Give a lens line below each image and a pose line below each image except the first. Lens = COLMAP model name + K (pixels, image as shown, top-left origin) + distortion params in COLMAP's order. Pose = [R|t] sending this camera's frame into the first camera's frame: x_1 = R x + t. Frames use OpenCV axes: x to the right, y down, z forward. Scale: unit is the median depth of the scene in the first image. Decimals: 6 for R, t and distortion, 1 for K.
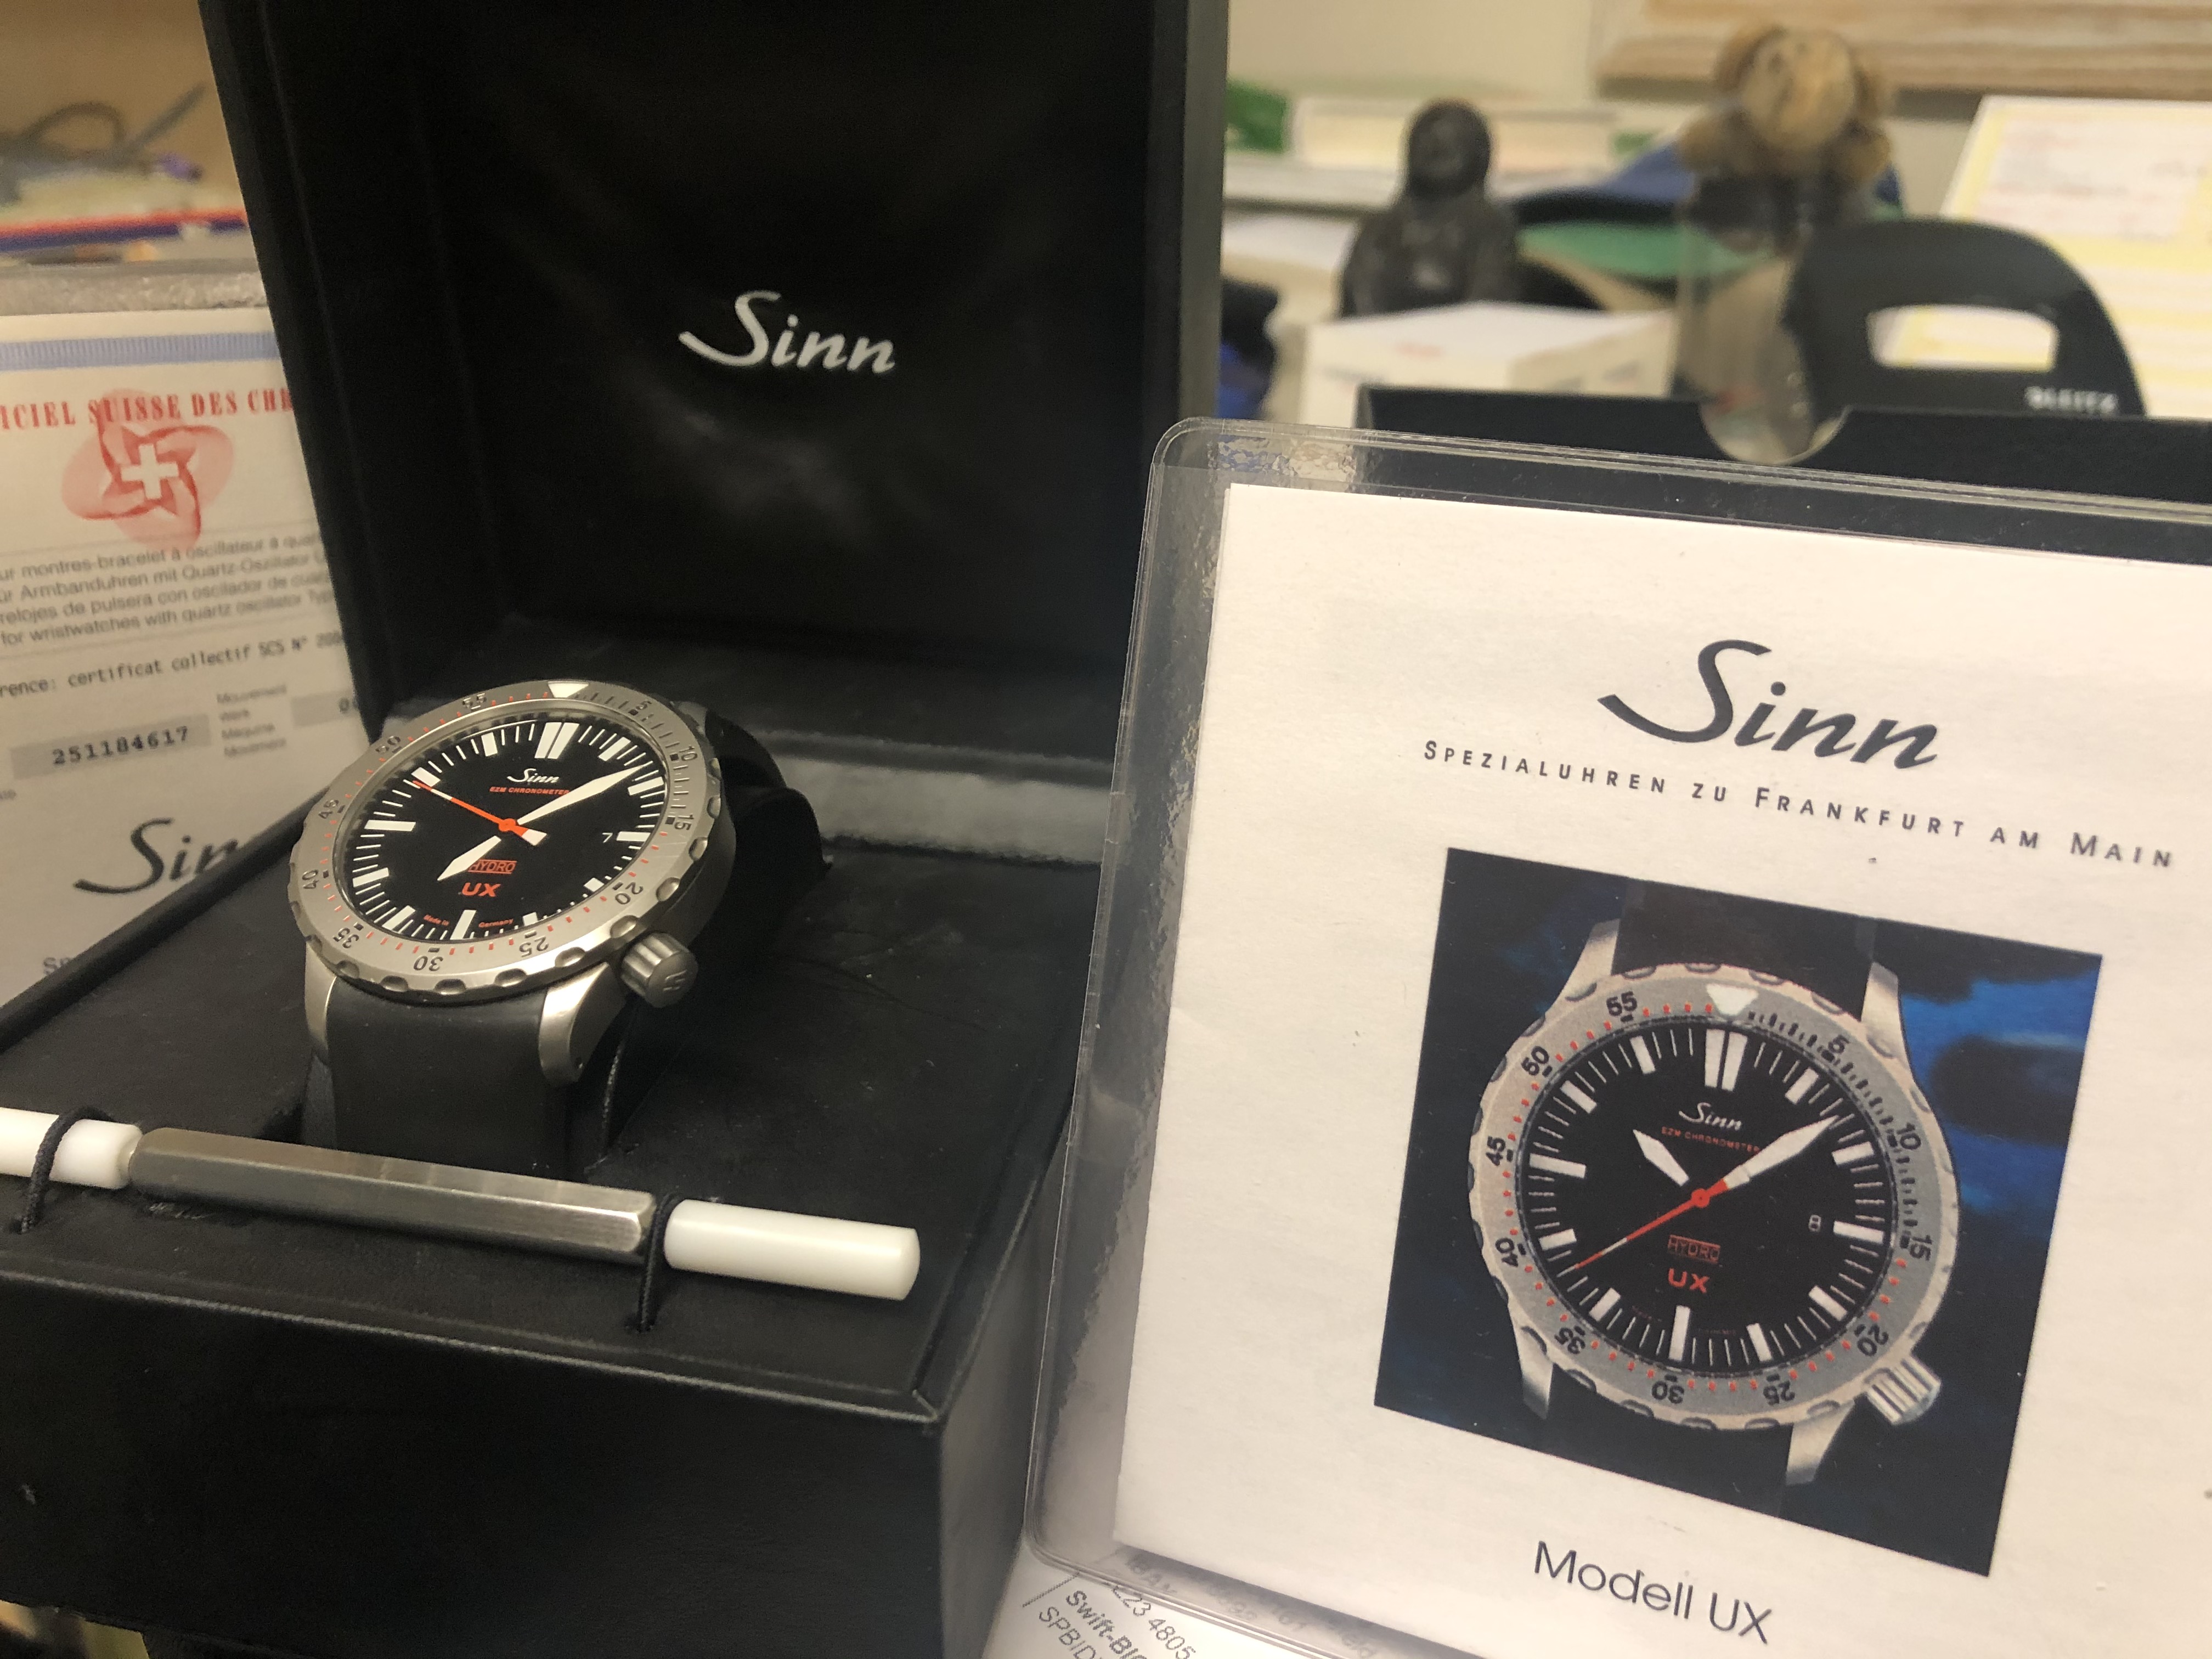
lens RADIAL K [[1804.5, 0, 1119.4], [0, 1804.5, 819.2], [0, 0, 1]] dist [0.008685, -0.000236]
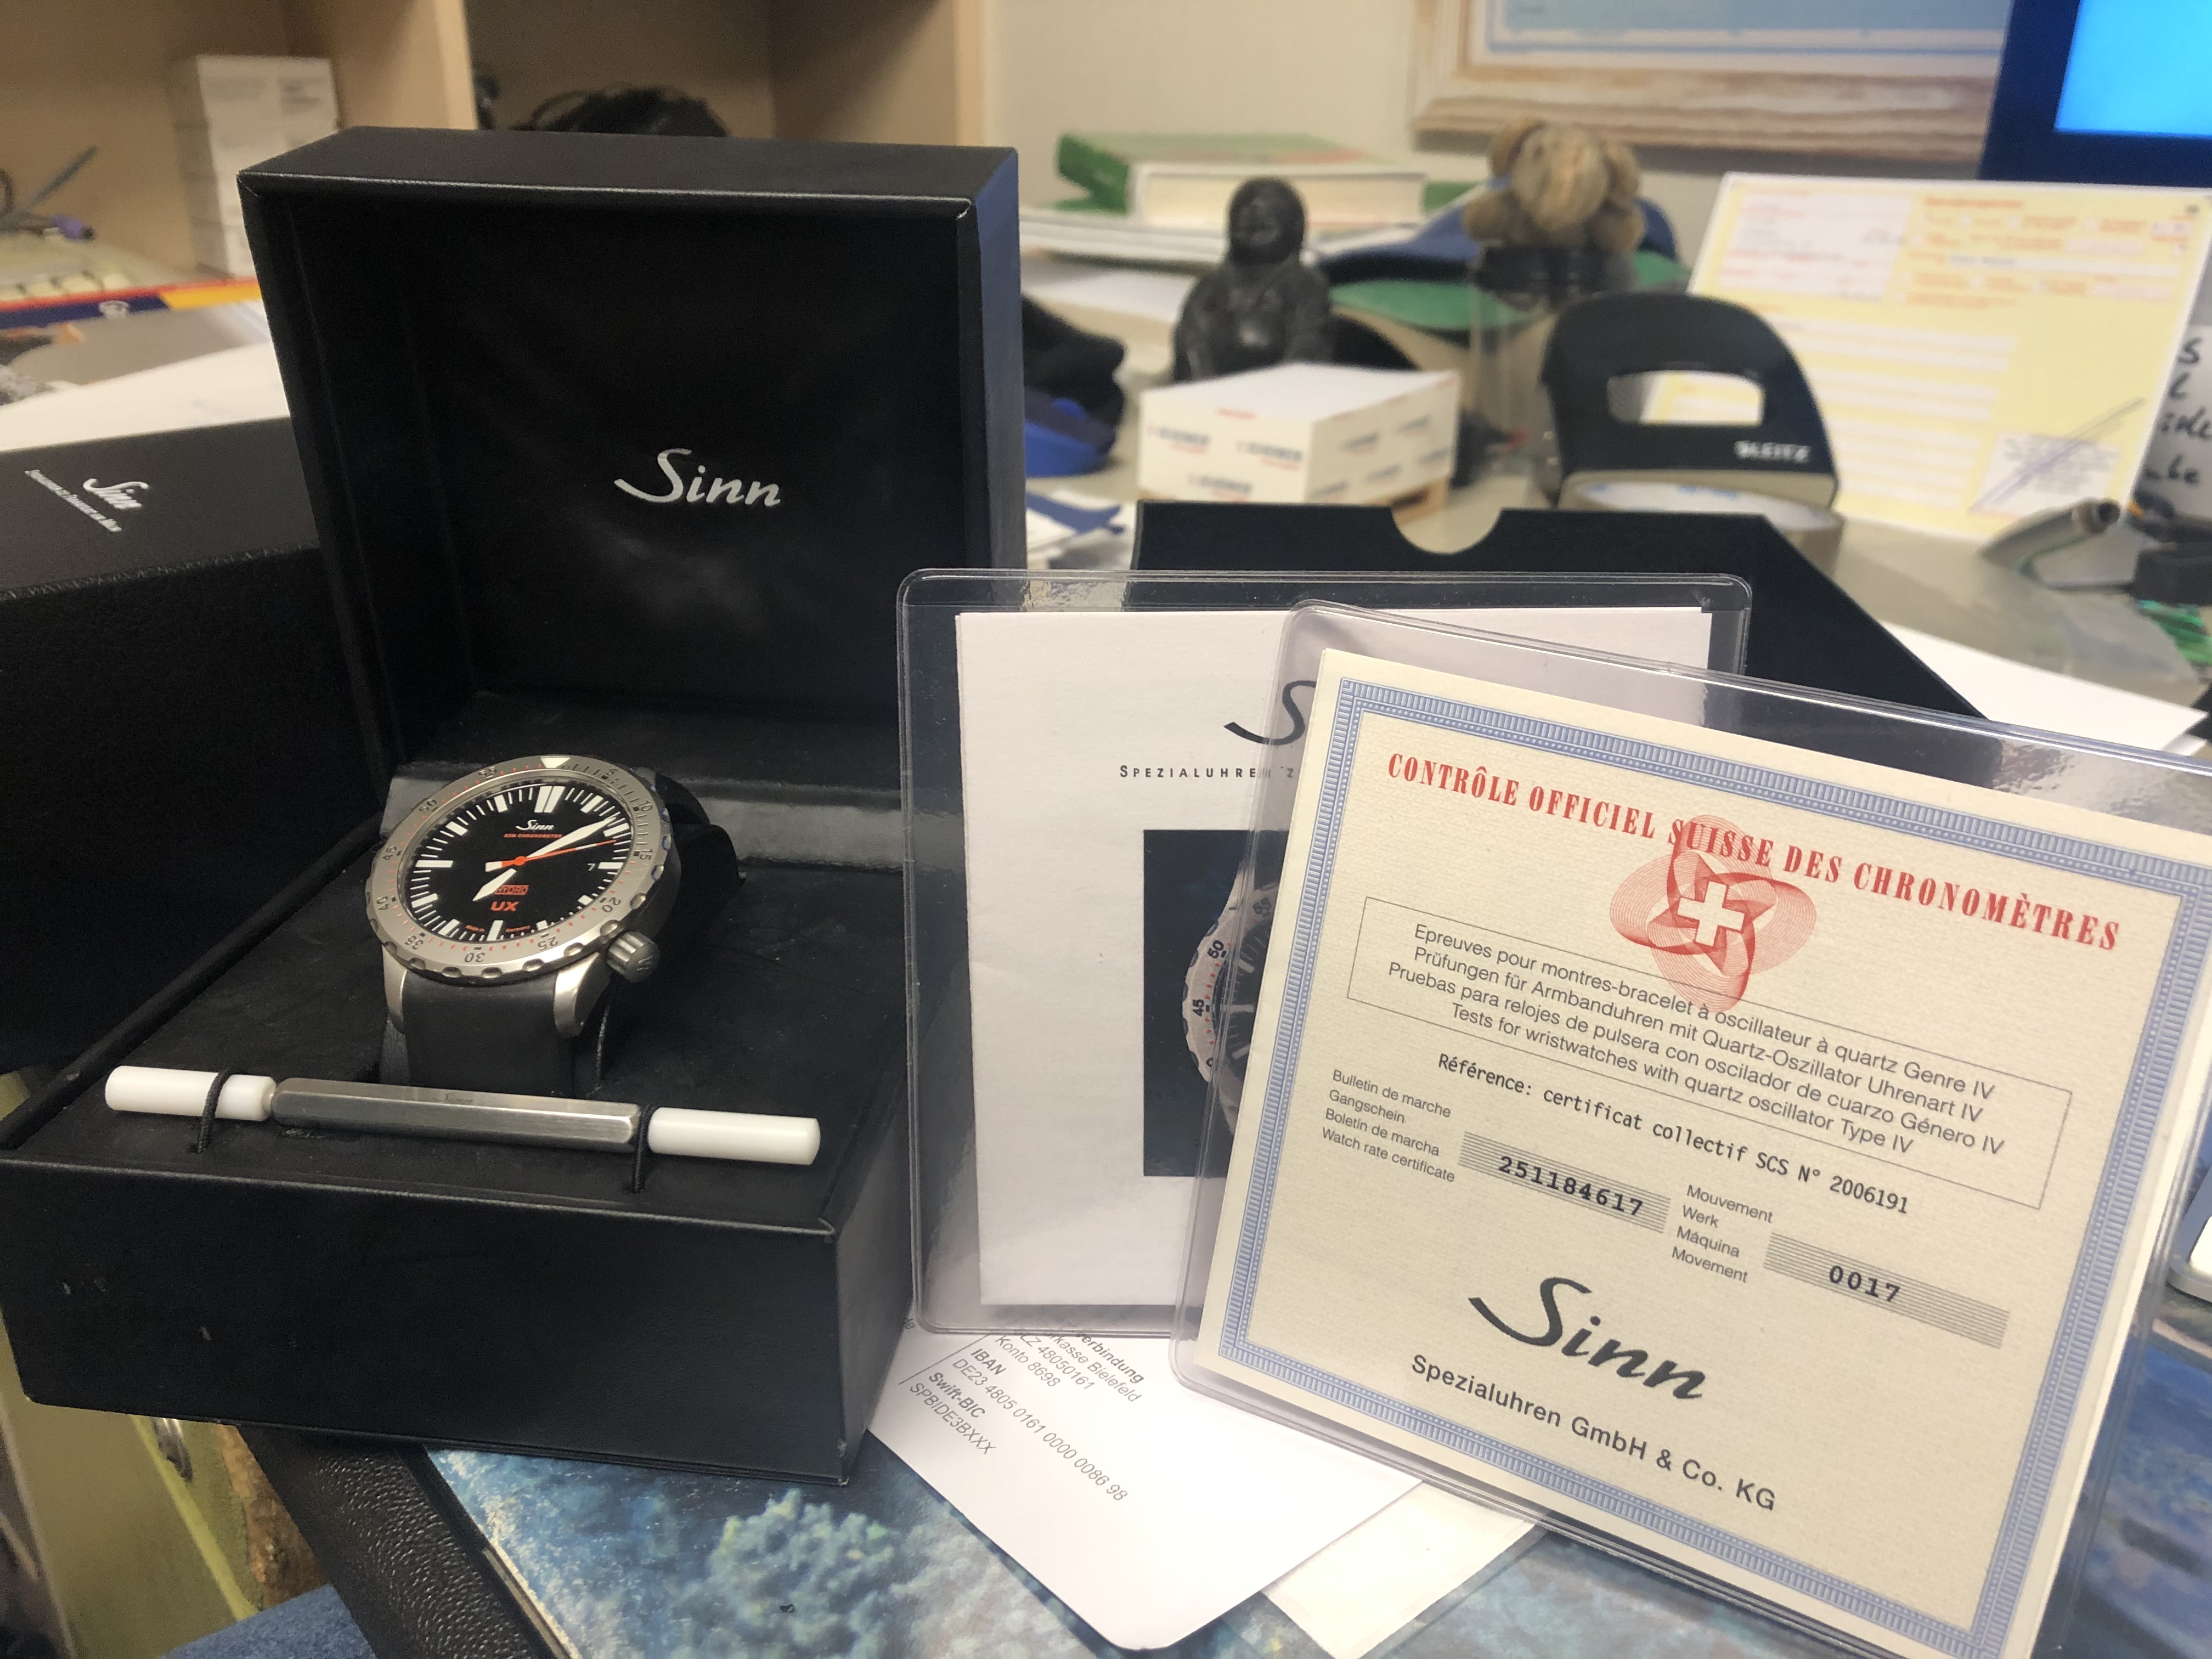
lens RADIAL K [[1804.5, 0, 1133.0], [0, 1804.5, 790.9], [0, 0, 1]] dist [0.008685, -0.000236]
pose [[0.997182, -0.033133, 0.067308, 0.048168], [0.034121, 0.999325, -0.013580, -0.014985], [-0.066813, 0.015838, 0.997640, -0.435730]]
